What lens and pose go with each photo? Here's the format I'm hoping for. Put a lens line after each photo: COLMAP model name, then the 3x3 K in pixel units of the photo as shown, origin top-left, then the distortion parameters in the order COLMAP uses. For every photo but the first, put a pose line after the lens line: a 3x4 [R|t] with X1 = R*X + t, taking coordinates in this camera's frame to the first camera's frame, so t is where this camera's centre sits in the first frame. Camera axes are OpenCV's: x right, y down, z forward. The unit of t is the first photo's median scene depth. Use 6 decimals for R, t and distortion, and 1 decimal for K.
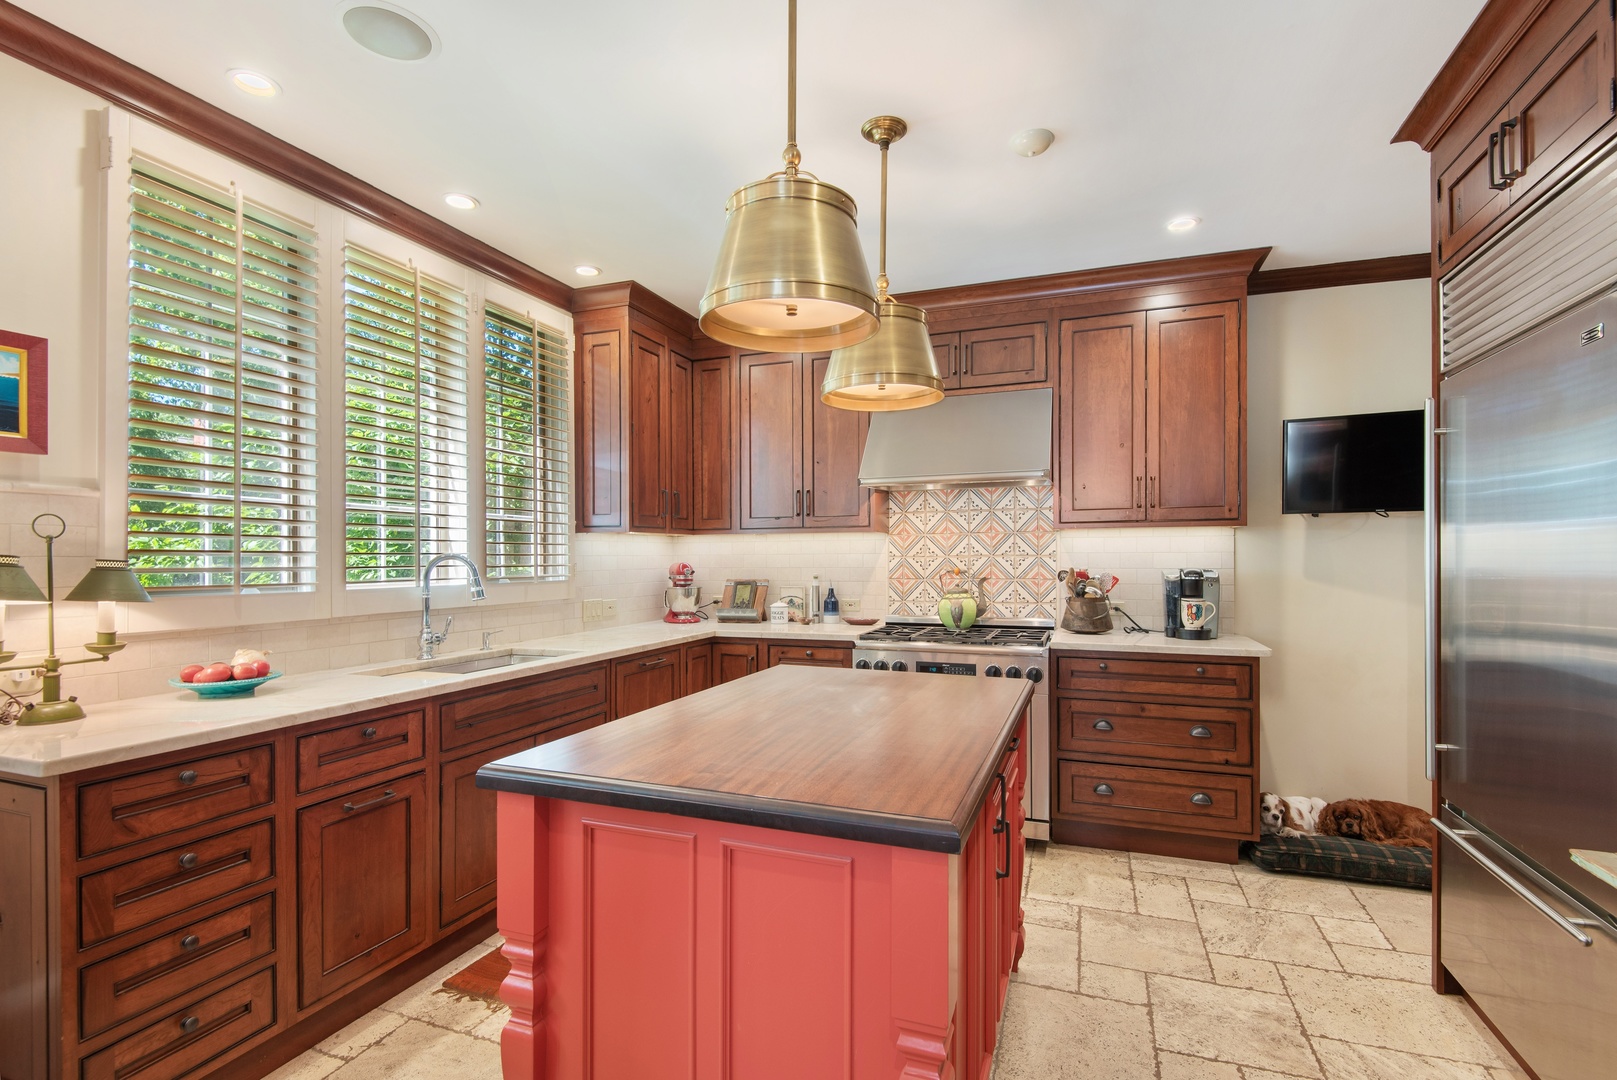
lens RADIAL K [[721.3, 0, 808.5], [0, 721.3, 540.0], [0, 0, 1]] dist [0.000077, -0.019148]
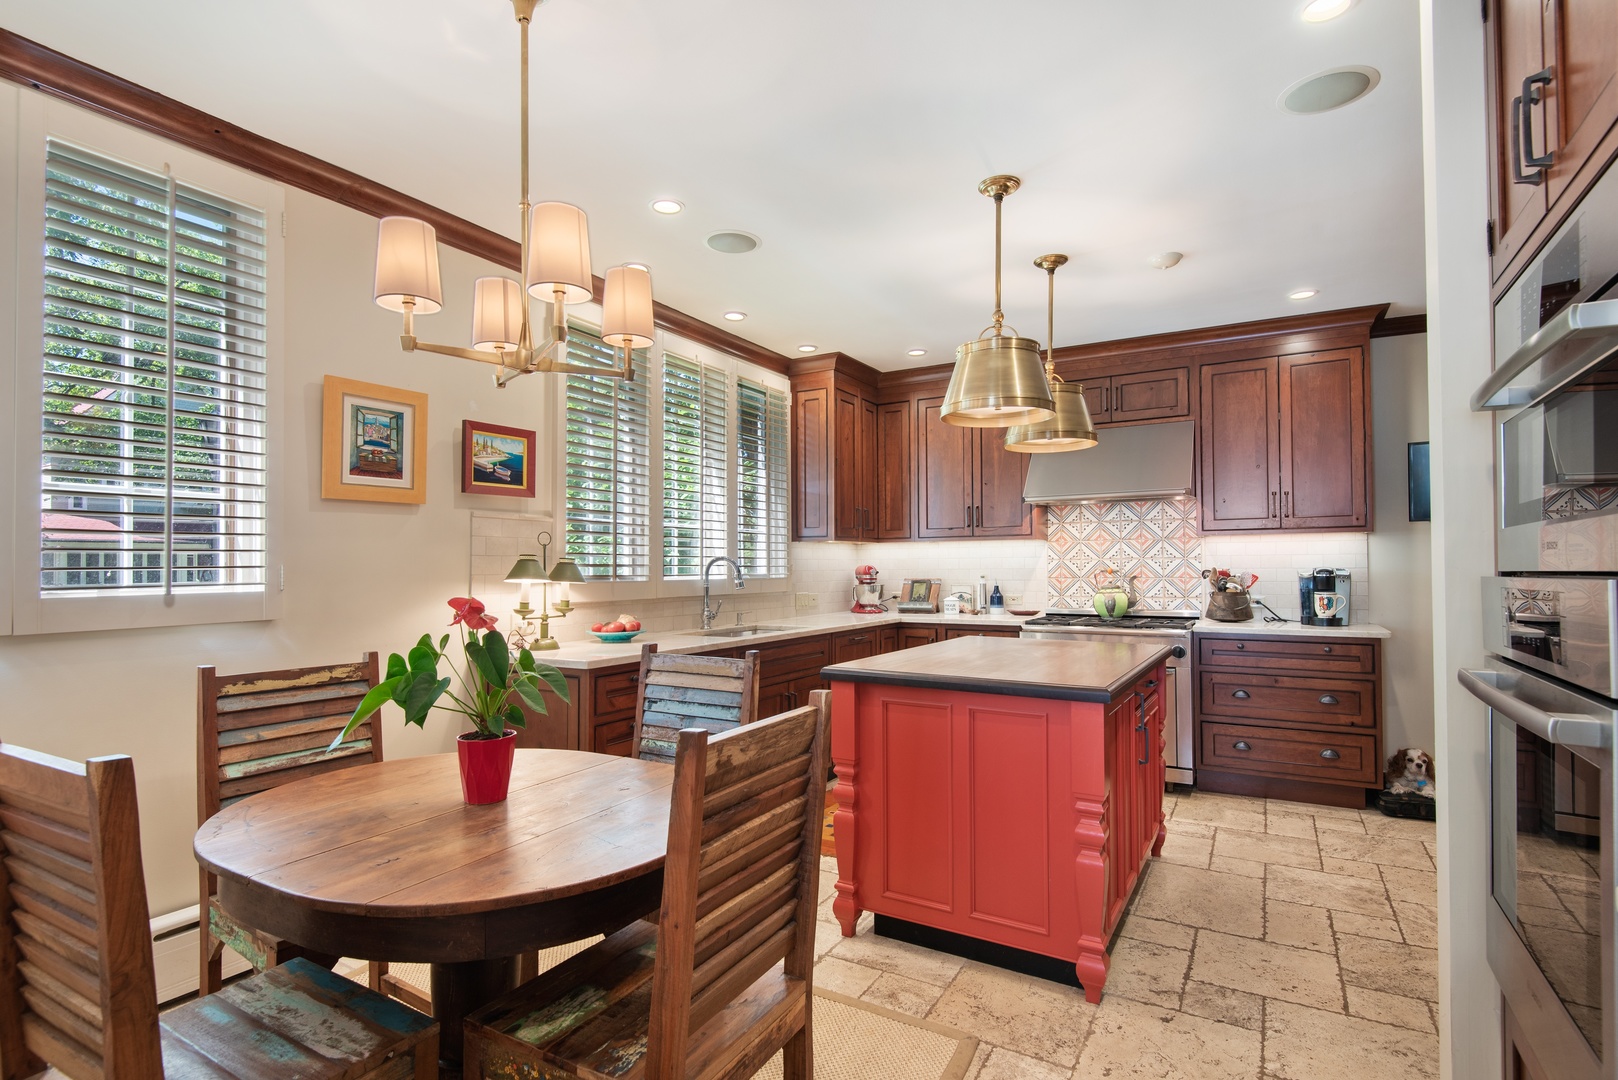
lens RADIAL K [[577.8, 0, 809.0], [0, 577.8, 540.0], [0, 0, 1]] dist [0.009729, -0.010099]
pose [[0.961890, -0.006462, -0.273361, -0.025685], [0.003215, 0.999919, -0.012325, 0.002190], [0.273419, 0.010976, 0.961832, -0.133971]]
